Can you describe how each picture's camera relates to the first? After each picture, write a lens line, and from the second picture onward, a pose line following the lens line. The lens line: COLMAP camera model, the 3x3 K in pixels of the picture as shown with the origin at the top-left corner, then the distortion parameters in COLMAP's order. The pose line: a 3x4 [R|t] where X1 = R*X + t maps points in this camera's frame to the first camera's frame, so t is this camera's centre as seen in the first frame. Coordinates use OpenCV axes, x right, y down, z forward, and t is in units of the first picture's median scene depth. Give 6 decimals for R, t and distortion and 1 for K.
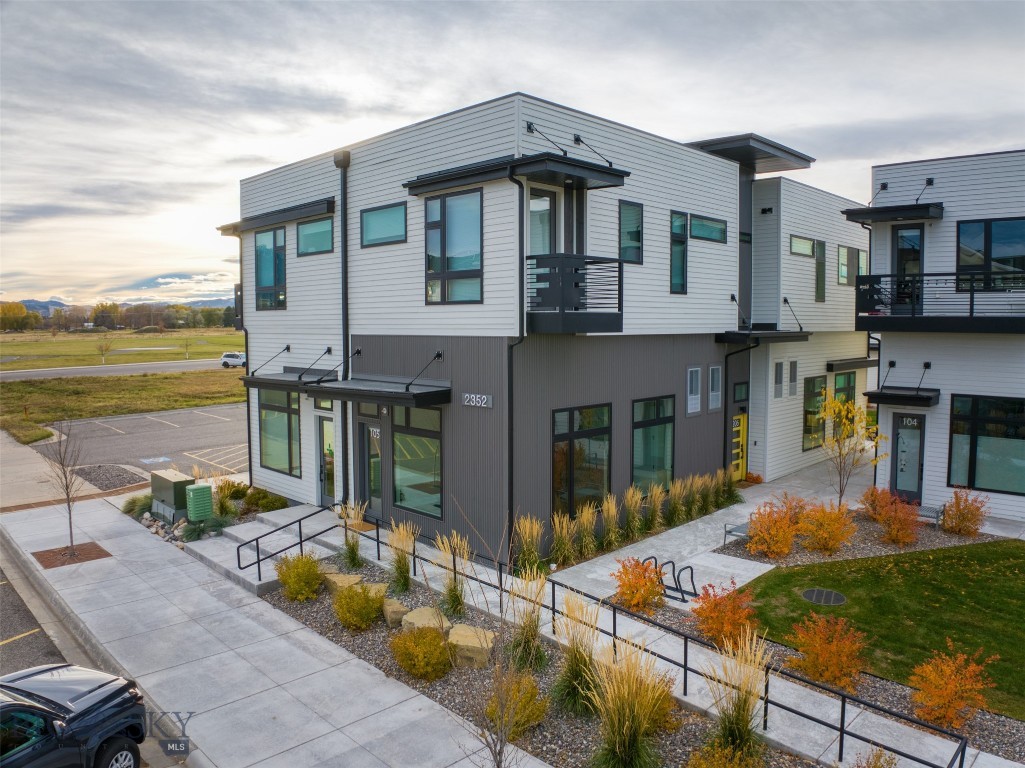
lens RADIAL K [[760.9, 0, 512.5], [0, 760.9, 384.0], [0, 0, 1]] dist [-0.111271, -0.003159]
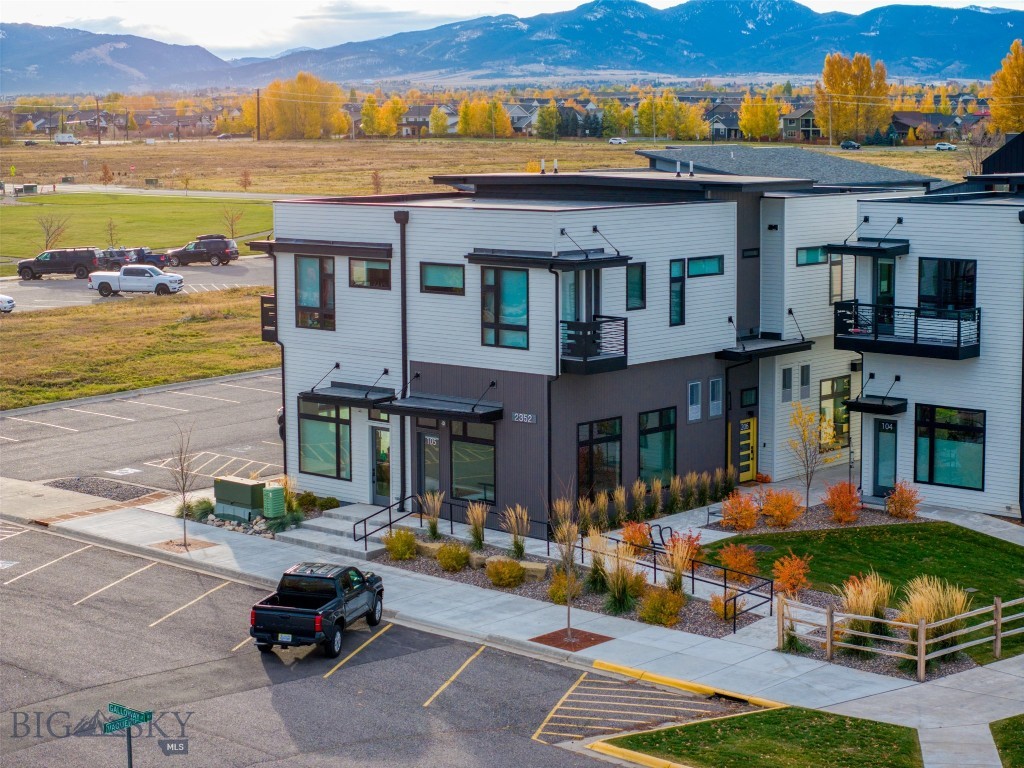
lens RADIAL K [[2034.9, 0, 512.0], [0, 2034.9, 384.0], [0, 0, 1]] dist [-0.150646, 0.249393]
pose [[0.998923, -0.009700, 0.045375, -0.198326], [0.007386, 0.998677, 0.050894, -0.193061], [-0.045808, -0.050504, 0.997673, -2.277359]]
